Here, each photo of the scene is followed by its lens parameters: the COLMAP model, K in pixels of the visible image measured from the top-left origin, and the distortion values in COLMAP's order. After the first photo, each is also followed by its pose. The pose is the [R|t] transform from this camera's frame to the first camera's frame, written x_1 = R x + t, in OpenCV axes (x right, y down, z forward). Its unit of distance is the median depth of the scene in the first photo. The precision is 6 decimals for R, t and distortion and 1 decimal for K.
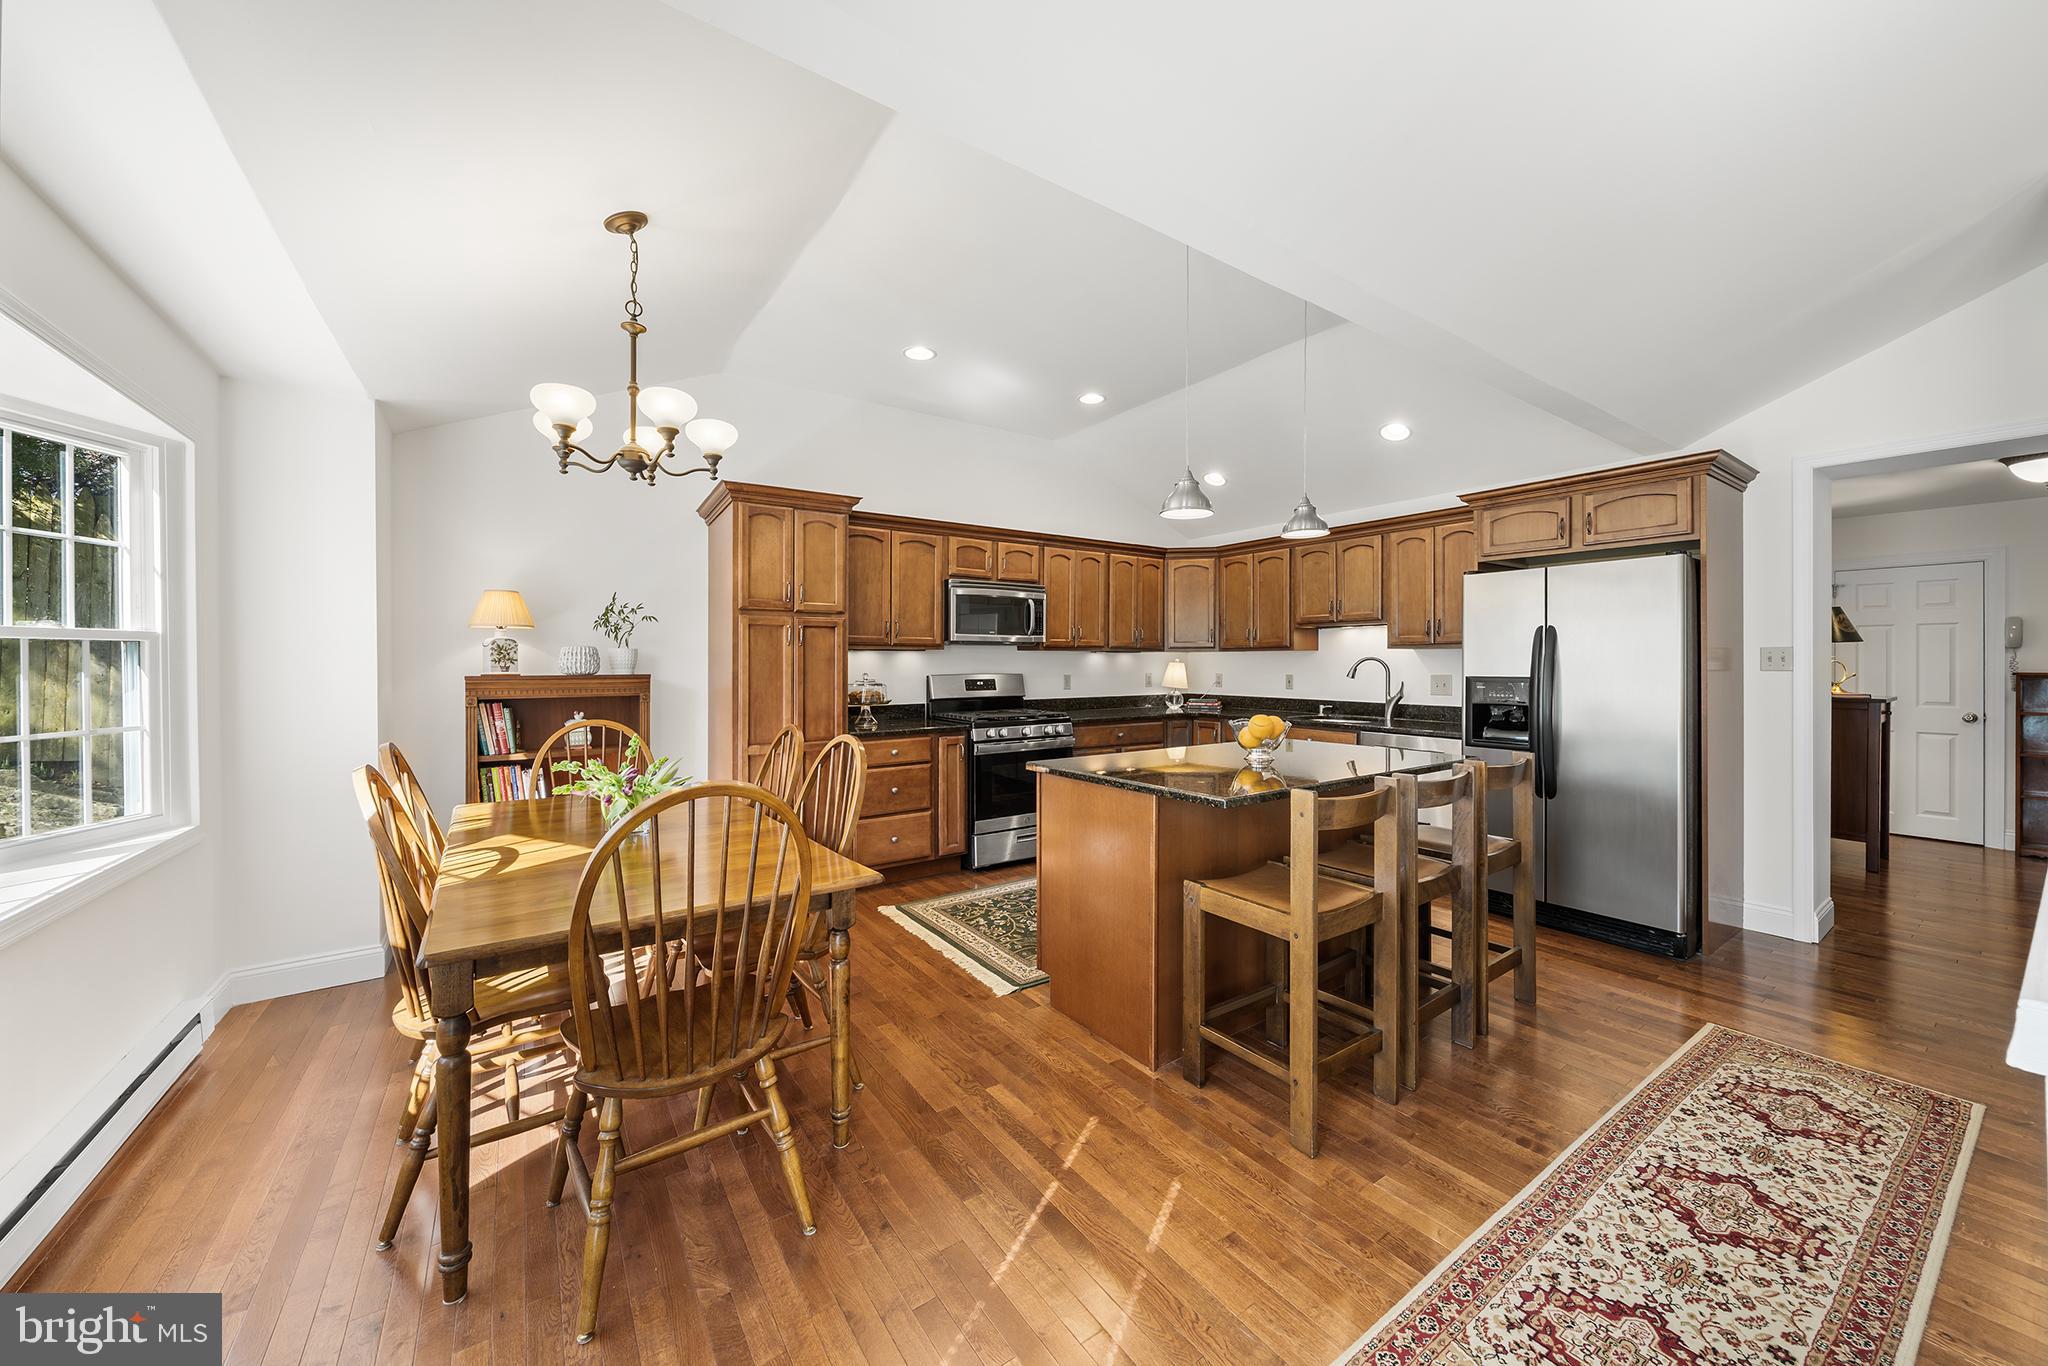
lens RADIAL K [[737.3, 0, 1031.8], [0, 737.3, 668.2], [0, 0, 1]] dist [-0.005613, -0.000022]
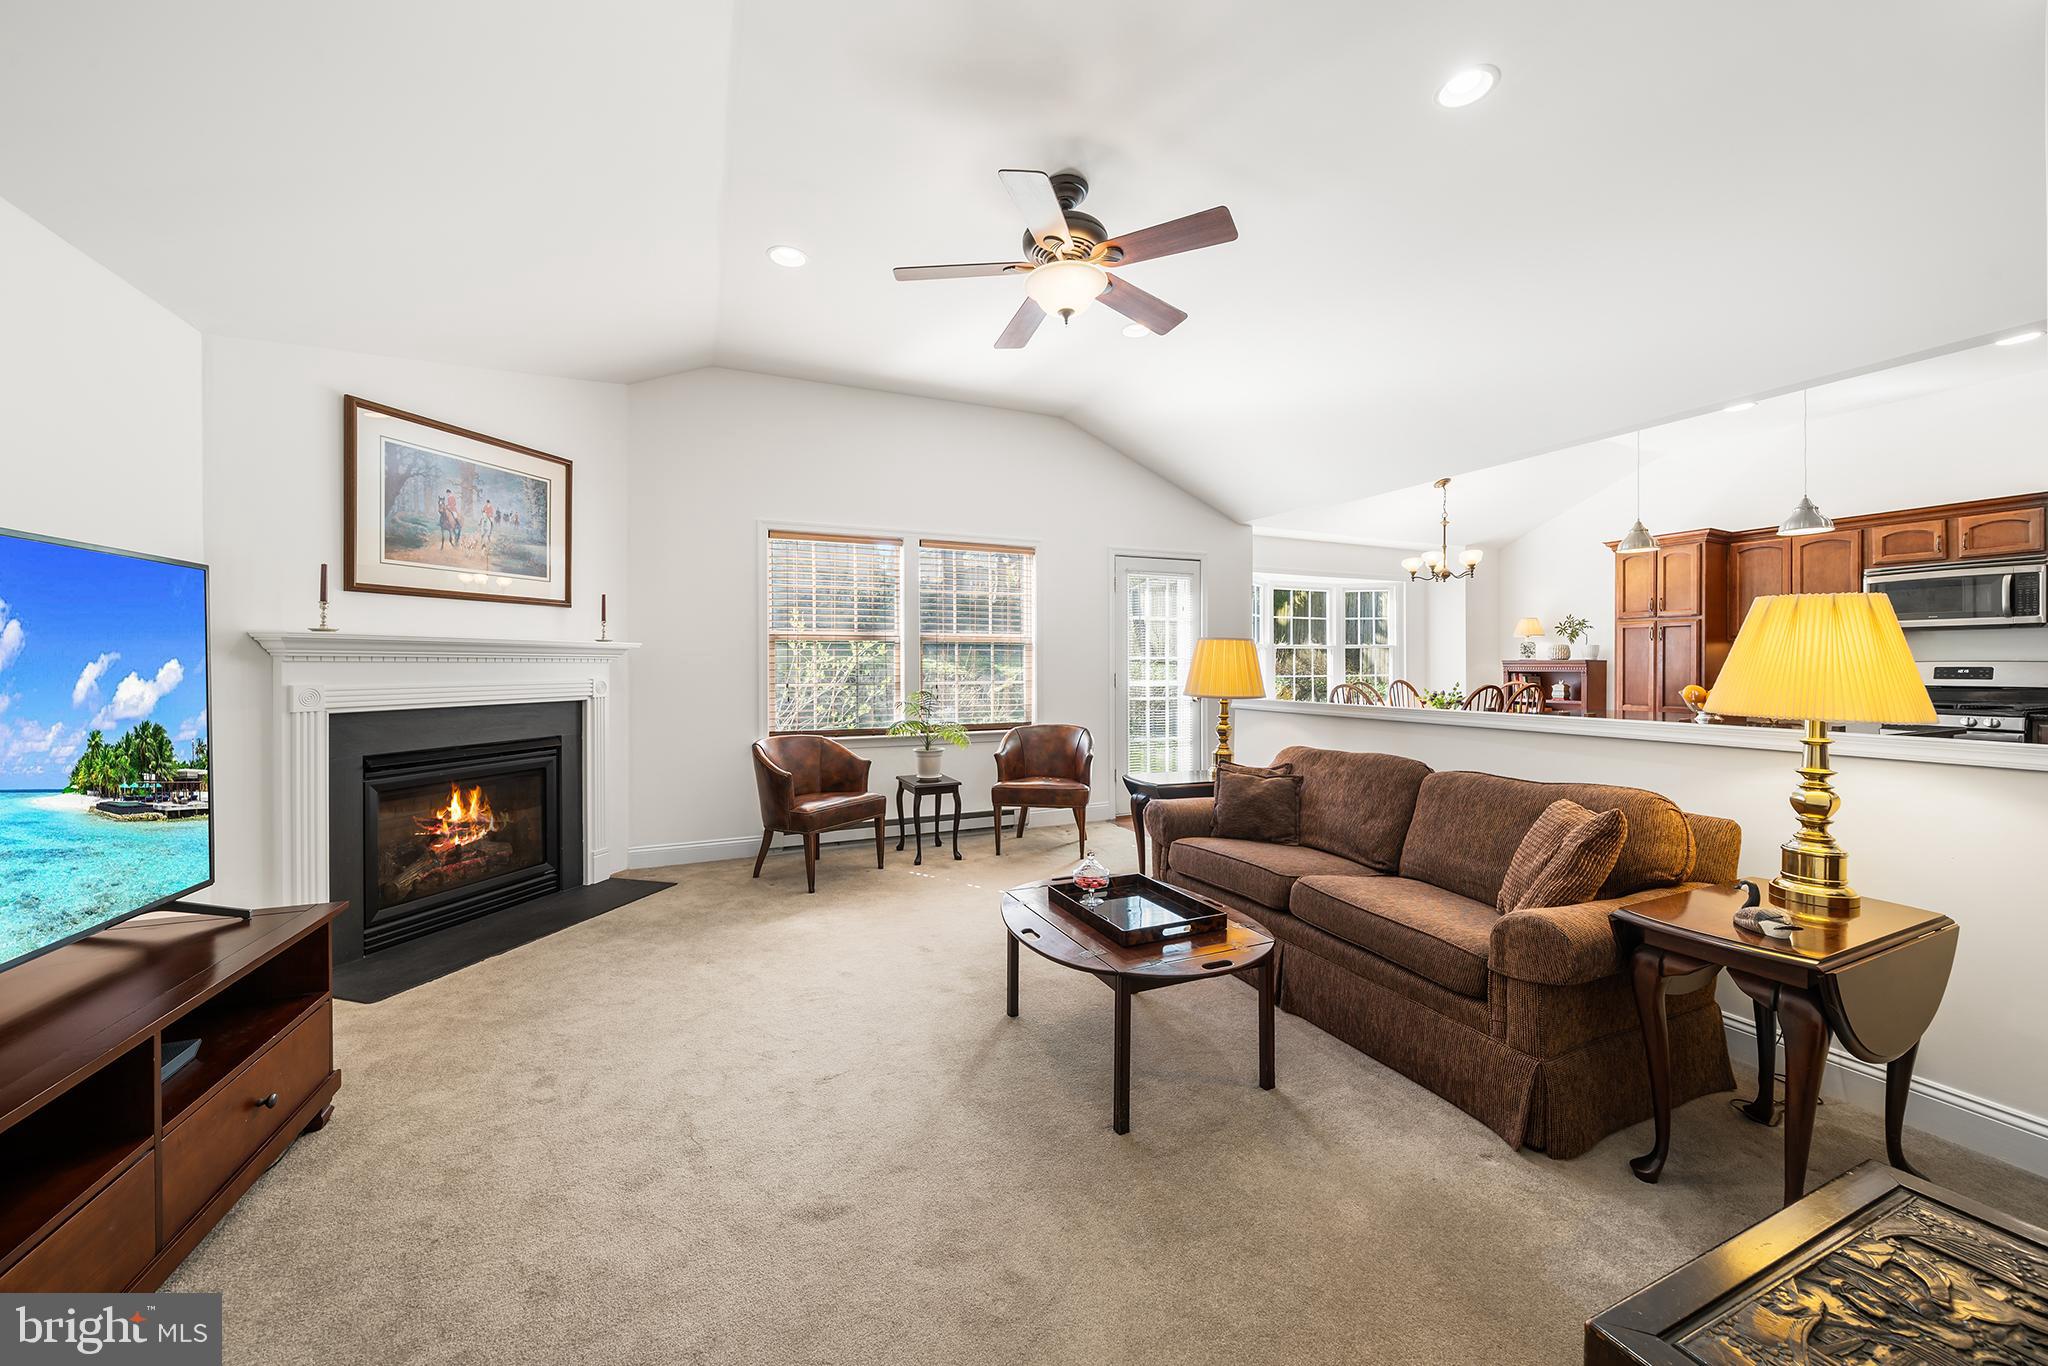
lens RADIAL K [[737.3, 0, 1031.8], [0, 737.3, 668.2], [0, 0, 1]] dist [-0.005613, -0.000022]
pose [[-0.190104, 0.007673, -0.981734, 1.244768], [-0.005004, 0.999949, 0.008784, 0.017278], [0.981751, 0.006583, -0.190056, 0.041844]]
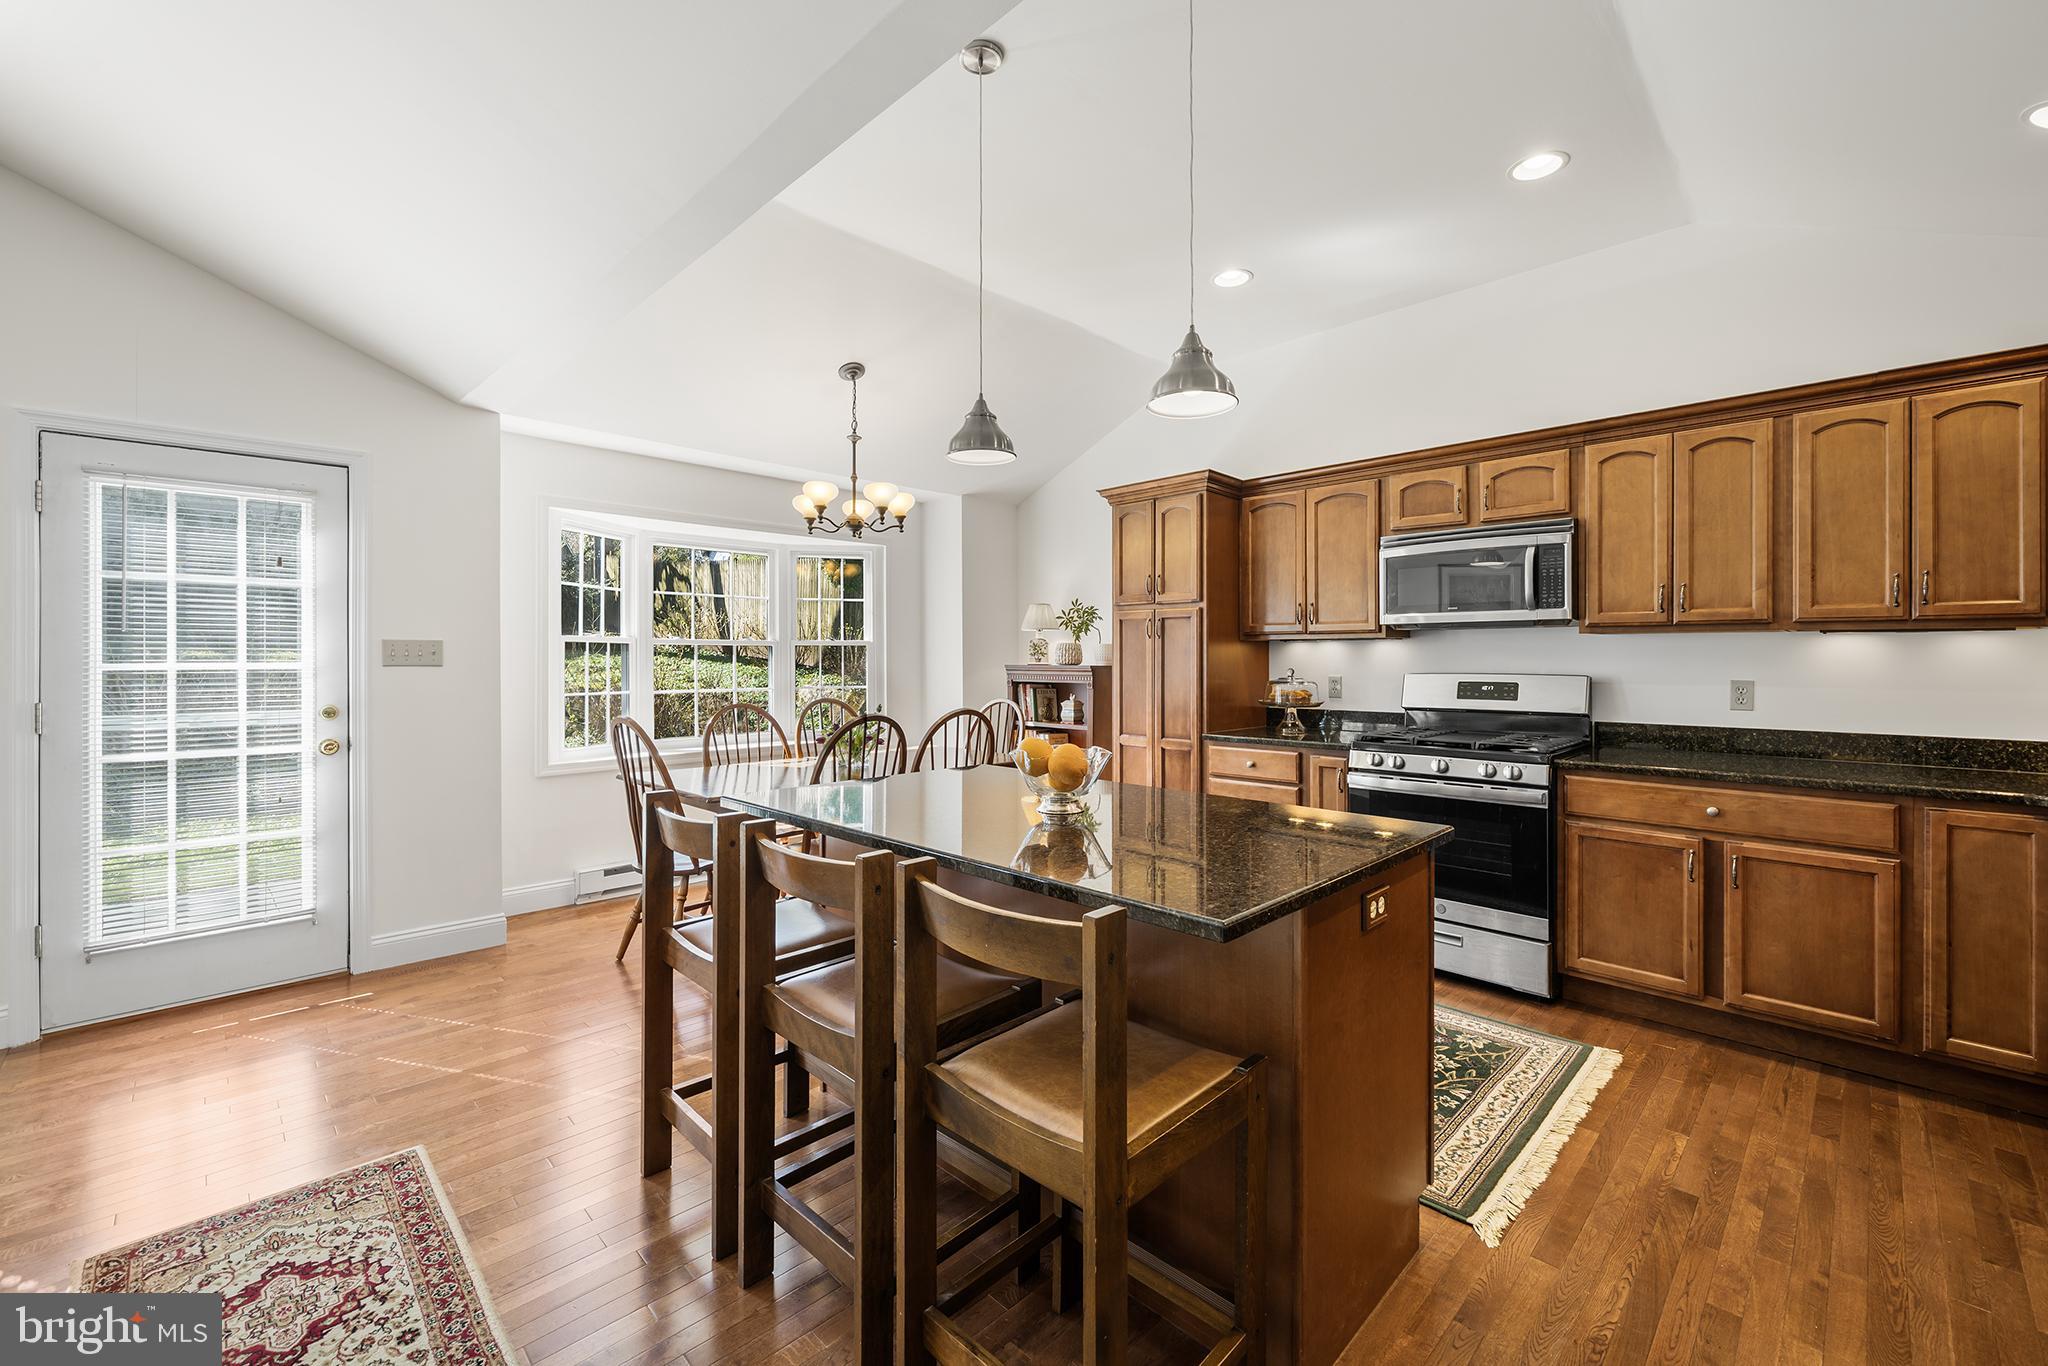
lens RADIAL K [[837.4, 0, 1022.5], [0, 837.4, 658.6], [0, 0, 1]] dist [-0.002484, -0.000040]
pose [[0.171196, 0.002674, -0.985233, 0.681661], [-0.007777, 0.999969, 0.001363, -0.003543], [0.985206, 0.007429, 0.171212, 0.576364]]
